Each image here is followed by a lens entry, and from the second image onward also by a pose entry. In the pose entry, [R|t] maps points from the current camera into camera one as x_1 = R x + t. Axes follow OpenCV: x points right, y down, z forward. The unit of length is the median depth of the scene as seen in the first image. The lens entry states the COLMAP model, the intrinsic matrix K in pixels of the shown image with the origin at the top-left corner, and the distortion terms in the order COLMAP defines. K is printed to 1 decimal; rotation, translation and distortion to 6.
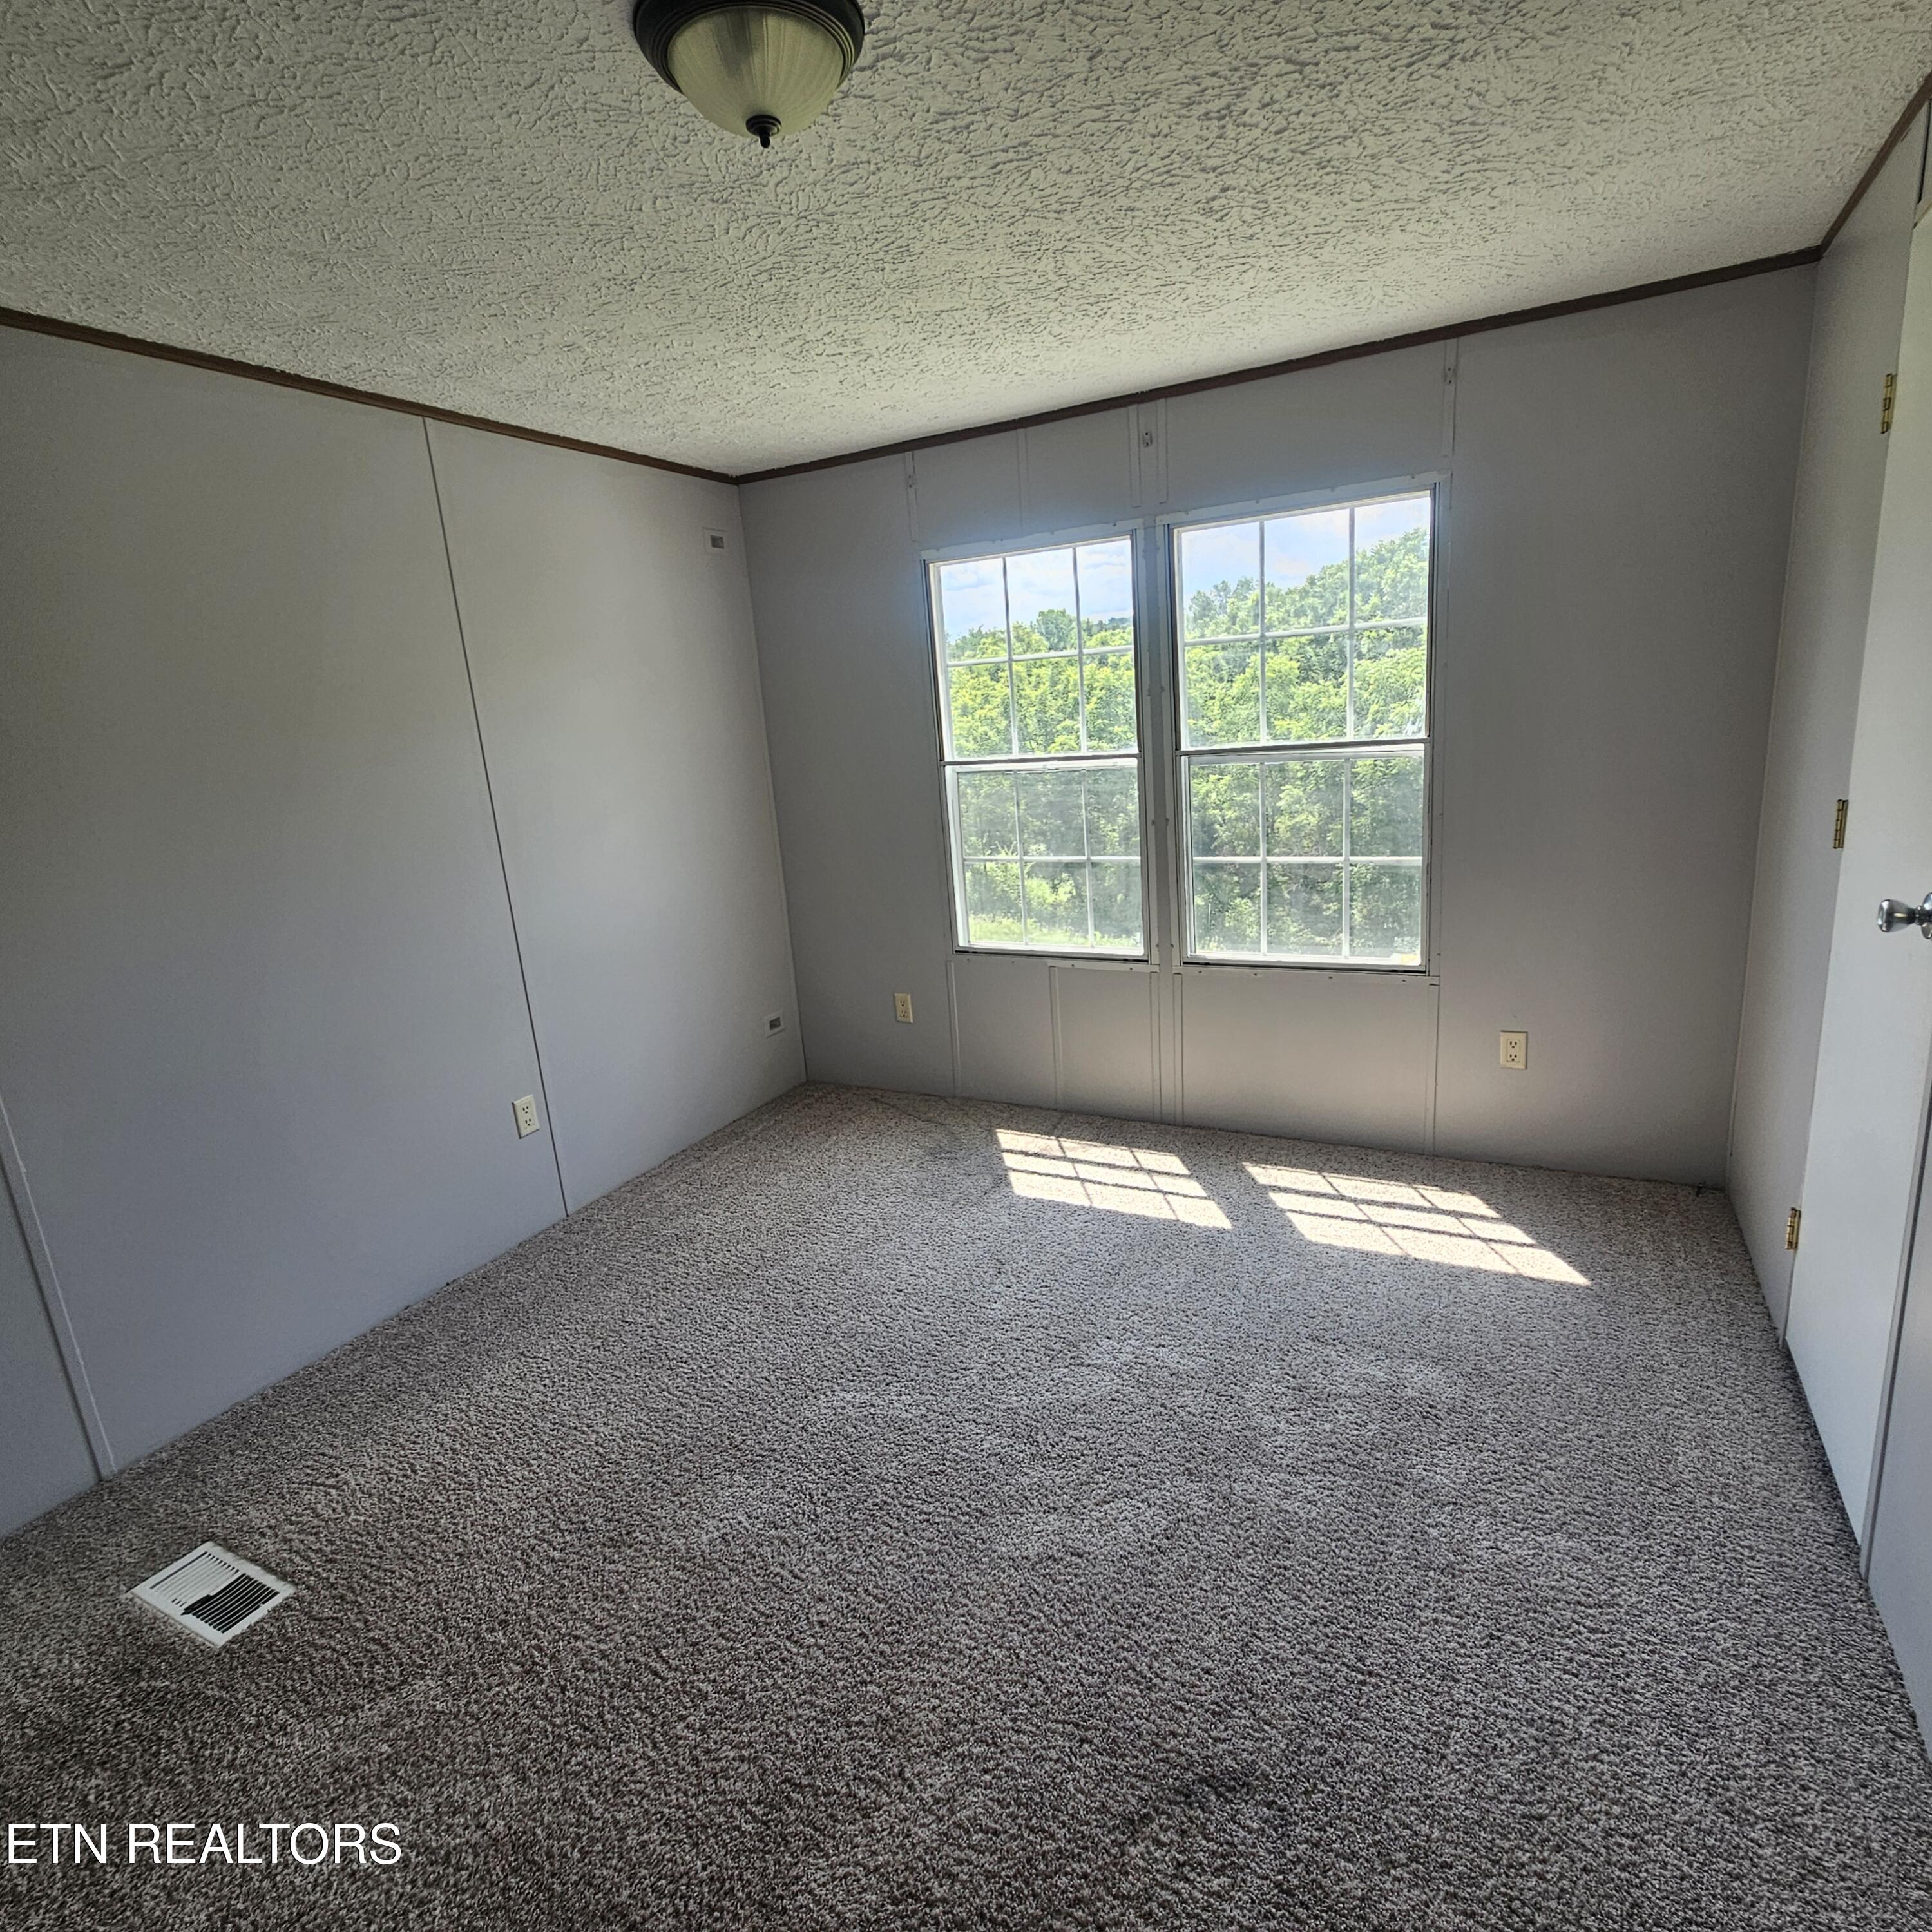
lens RADIAL K [[1058.0, 0, 970.8], [0, 1058.0, 949.7], [0, 0, 1]] dist [-0.005065, 0.001731]
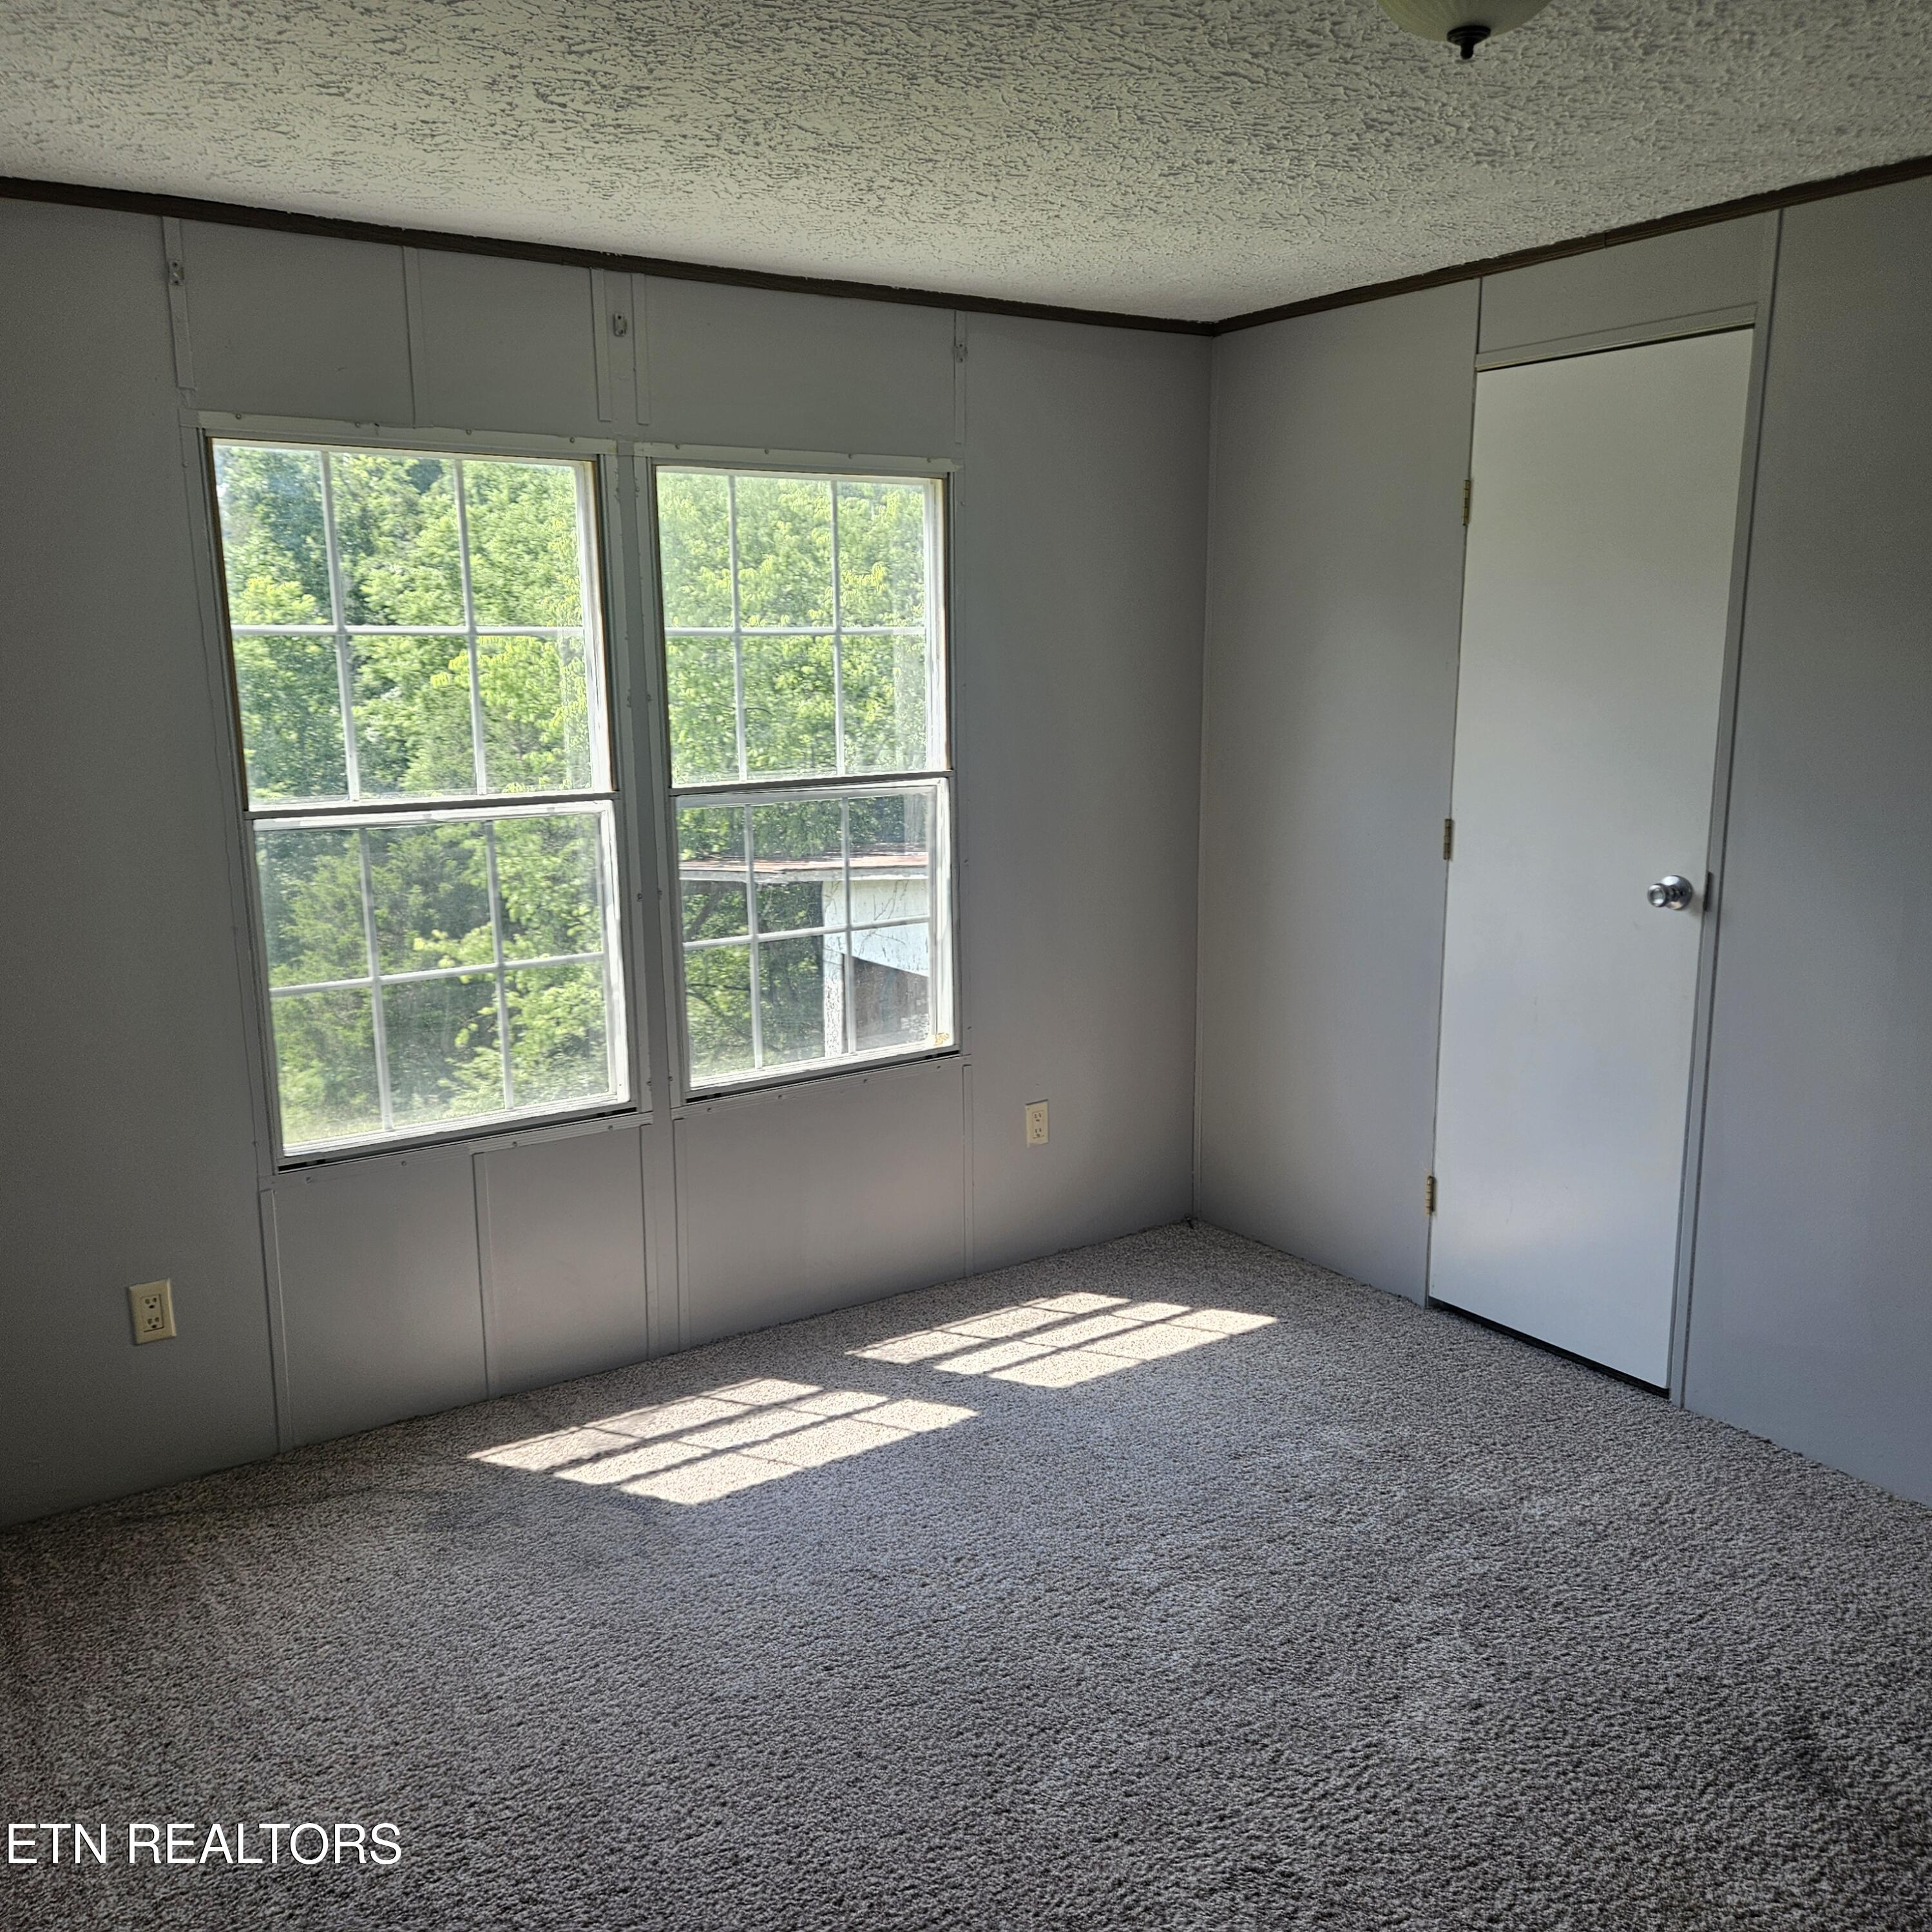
lens RADIAL K [[1695.1, 0, 967.9], [0, 1695.1, 979.1], [0, 0, 1]] dist [0.053753, -0.034127]
pose [[0.481787, -0.102573, 0.870264, -0.705384], [0.174135, 0.984526, 0.019638, -0.058998], [-0.858812, 0.142082, 0.492193, 0.334966]]
